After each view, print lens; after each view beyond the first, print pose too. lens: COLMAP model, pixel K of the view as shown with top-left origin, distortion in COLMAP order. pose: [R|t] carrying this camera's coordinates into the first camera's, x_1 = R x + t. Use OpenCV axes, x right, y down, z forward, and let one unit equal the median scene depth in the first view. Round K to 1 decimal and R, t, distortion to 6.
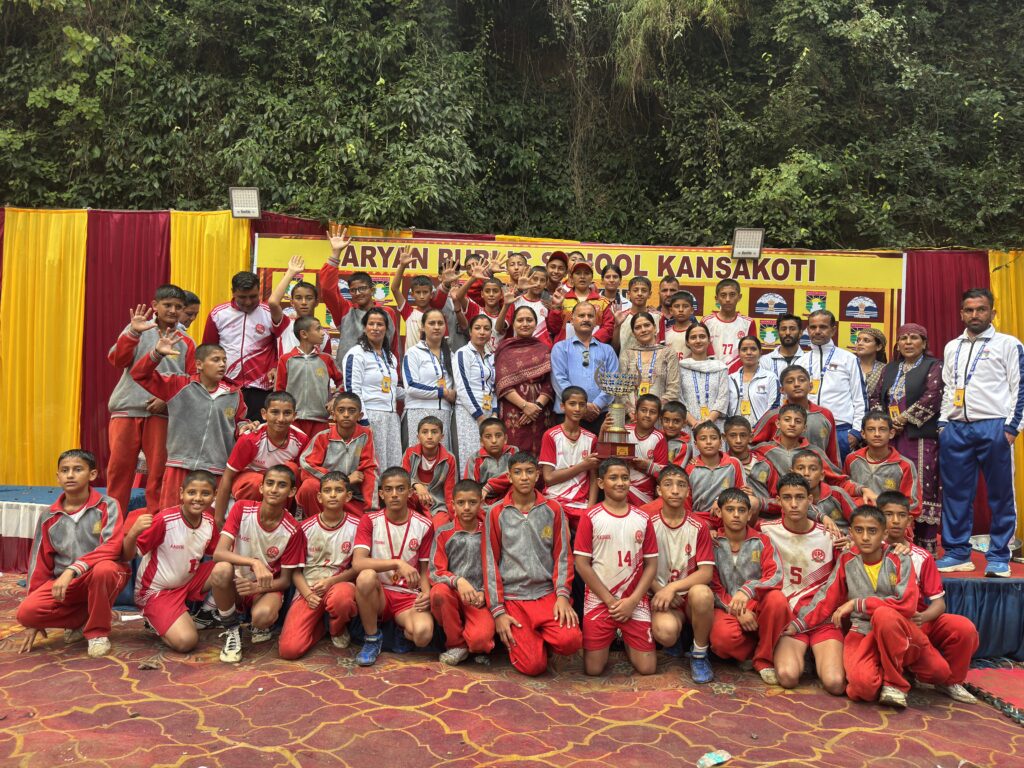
lens RADIAL K [[724.8, 0, 519.1], [0, 724.8, 370.1], [0, 0, 1]] dist [0.143480, -0.178843]
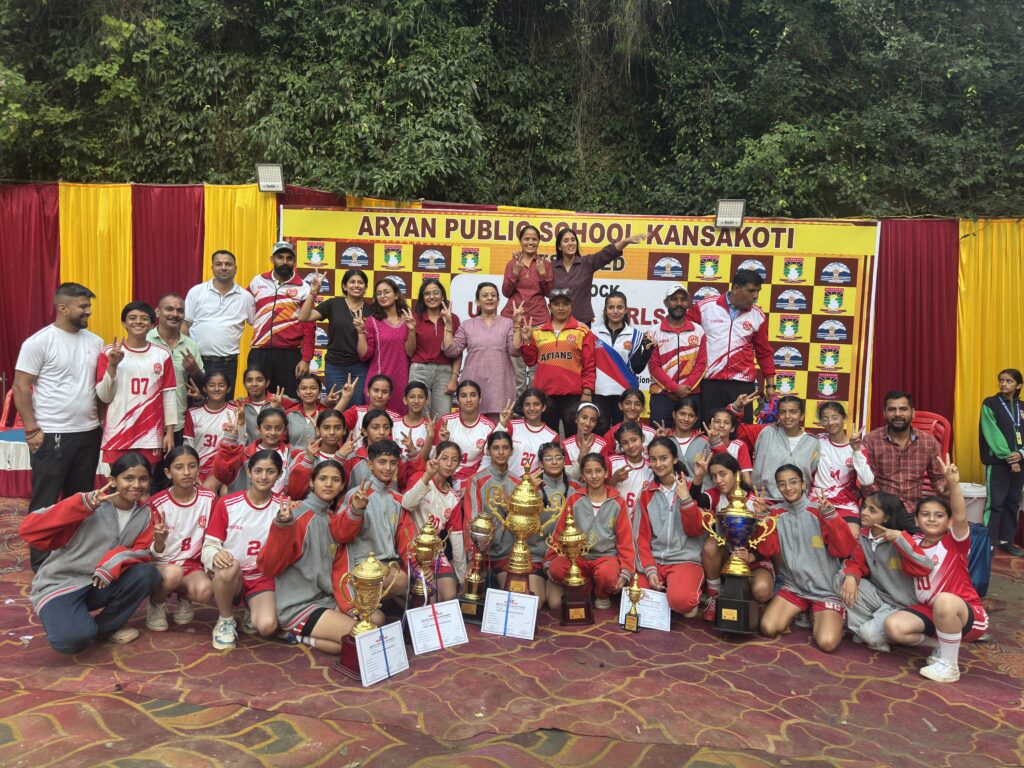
lens RADIAL K [[724.8, 0, 519.1], [0, 724.8, 370.1], [0, 0, 1]] dist [0.143480, -0.178843]
pose [[0.998937, 0.005073, -0.045815, 0.050574], [-0.000826, 0.995736, 0.092249, -0.041729], [0.046088, -0.092113, 0.994681, -0.102714]]
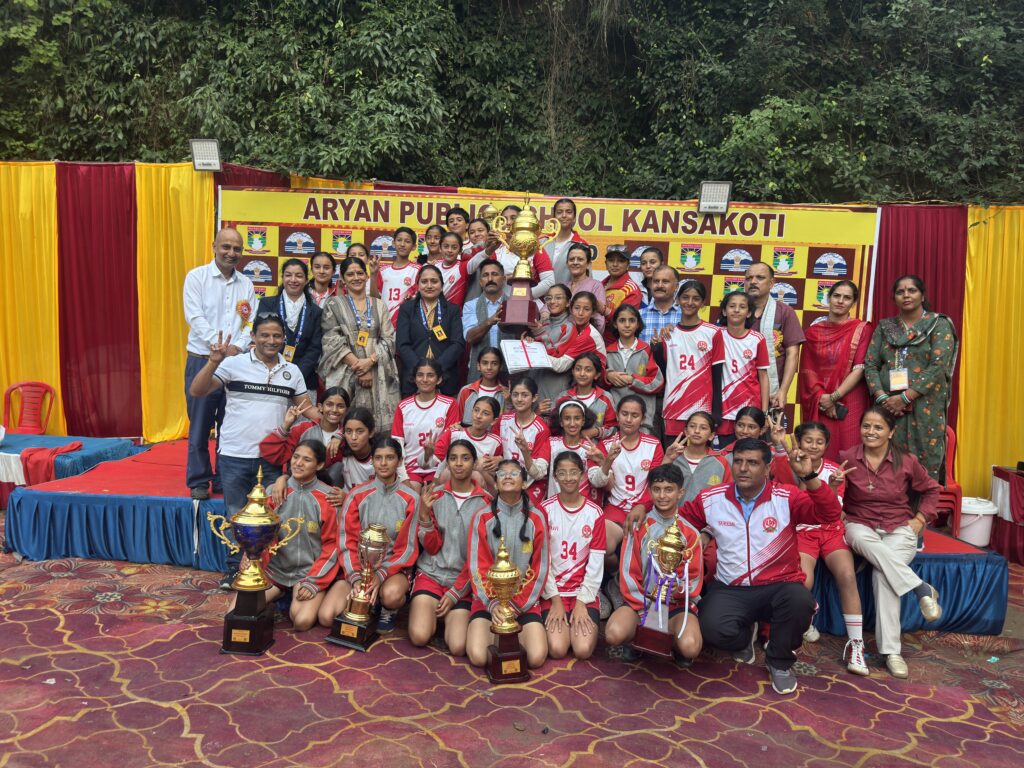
lens RADIAL K [[729.9, 0, 502.7], [0, 729.9, 384.6], [0, 0, 1]] dist [0.087468, -0.080877]
pose [[0.998720, 0.012927, -0.048899, 0.079676], [-0.007322, 0.993555, 0.113118, -0.033840], [0.050046, -0.112616, 0.992378, -0.005810]]
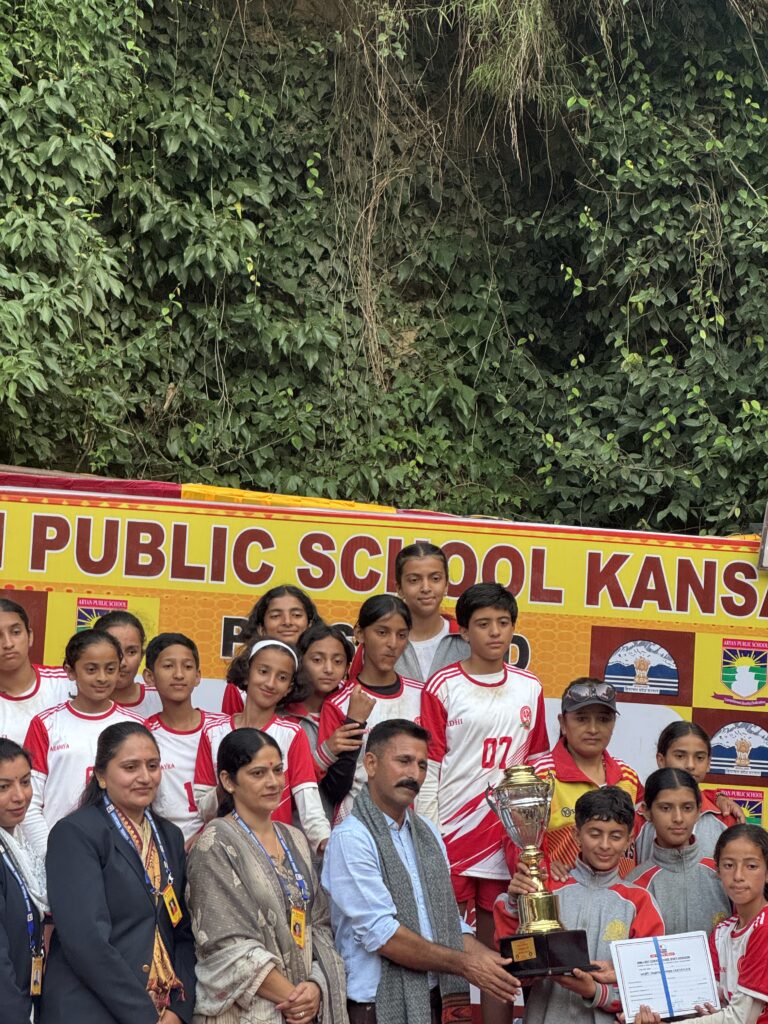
lens RADIAL K [[2322.3, 0, 373.5], [0, 2322.3, 513.0], [0, 0, 1]] dist [-0.474269, 13.122098]
pose [[0.982021, 0.030416, 0.186303, -0.161047], [-0.022923, 0.998844, -0.042243, -0.120455], [-0.187373, 0.037212, 0.981584, -0.226629]]
